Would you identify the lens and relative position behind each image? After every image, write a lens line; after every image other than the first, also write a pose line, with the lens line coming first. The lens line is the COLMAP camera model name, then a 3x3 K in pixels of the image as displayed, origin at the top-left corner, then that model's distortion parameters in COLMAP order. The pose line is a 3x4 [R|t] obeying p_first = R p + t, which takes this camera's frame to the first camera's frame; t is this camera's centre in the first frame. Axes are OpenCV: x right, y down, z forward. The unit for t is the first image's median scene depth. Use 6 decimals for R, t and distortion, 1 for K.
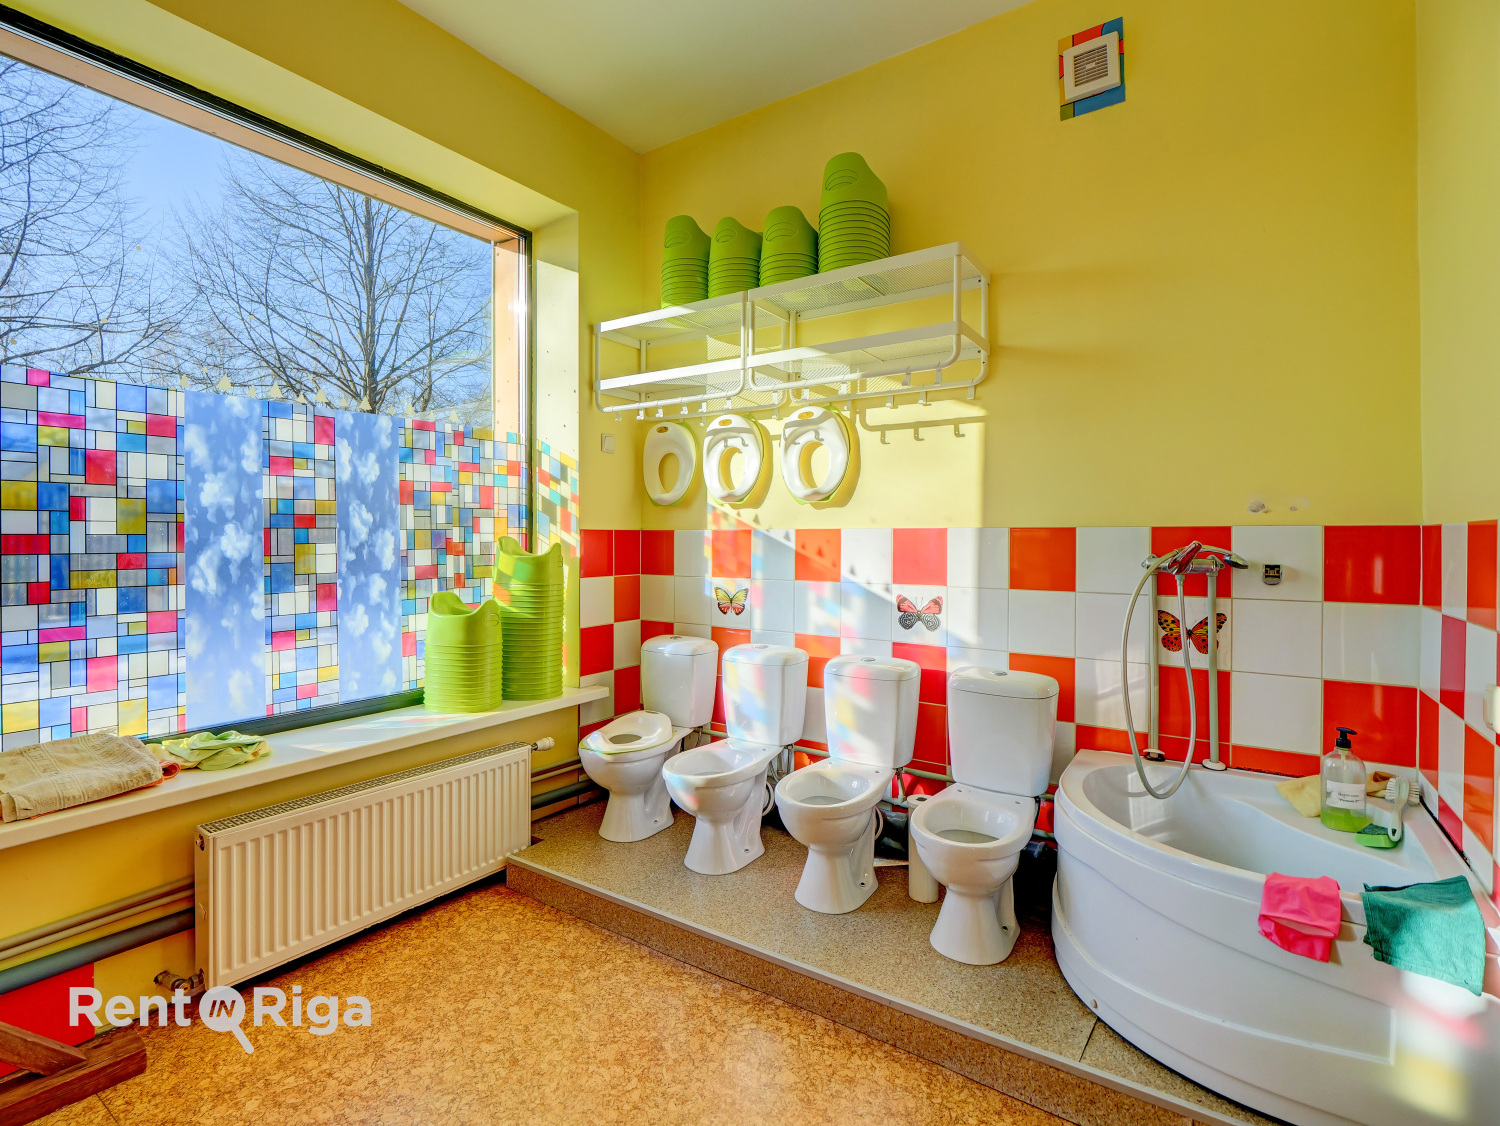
lens RADIAL K [[722.4, 0, 742.4], [0, 722.4, 542.2], [0, 0, 1]] dist [-0.016147, 0.001650]
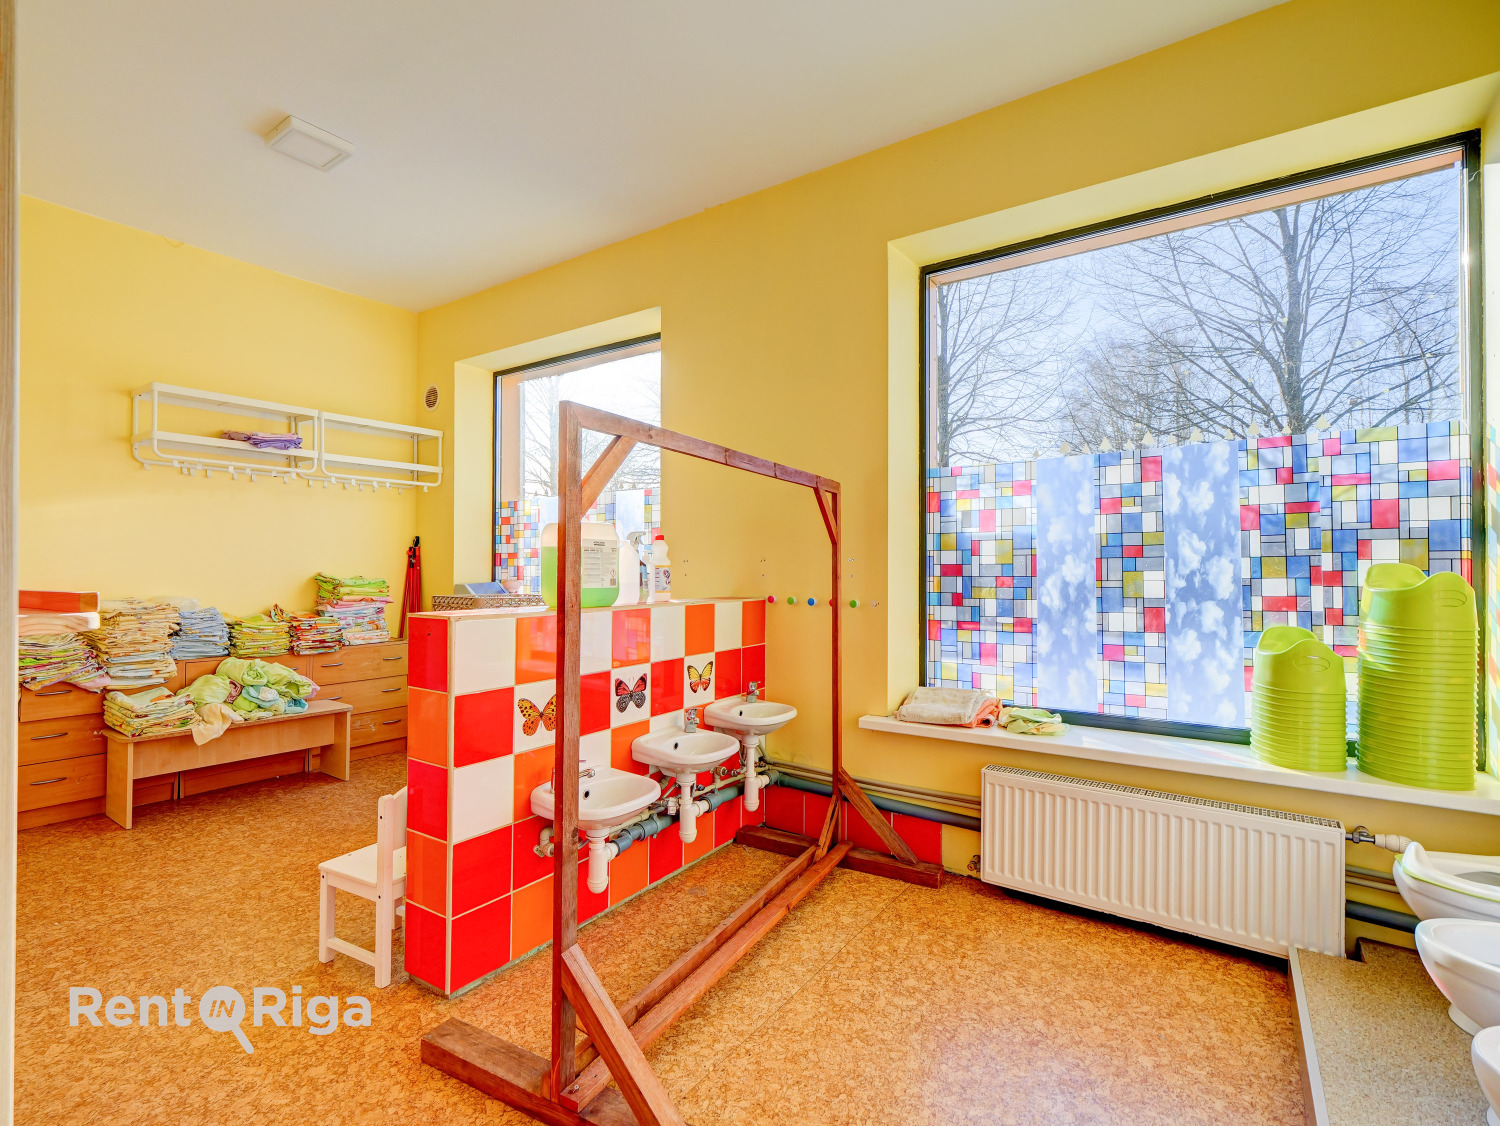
lens RADIAL K [[722.4, 0, 747.5], [0, 722.4, 567.1], [0, 0, 1]] dist [-0.016147, 0.001650]
pose [[-0.008405, -0.008620, -0.999928, 0.515170], [-0.009099, 0.999922, -0.008543, 0.010446], [0.999923, 0.009026, -0.008483, 0.376777]]
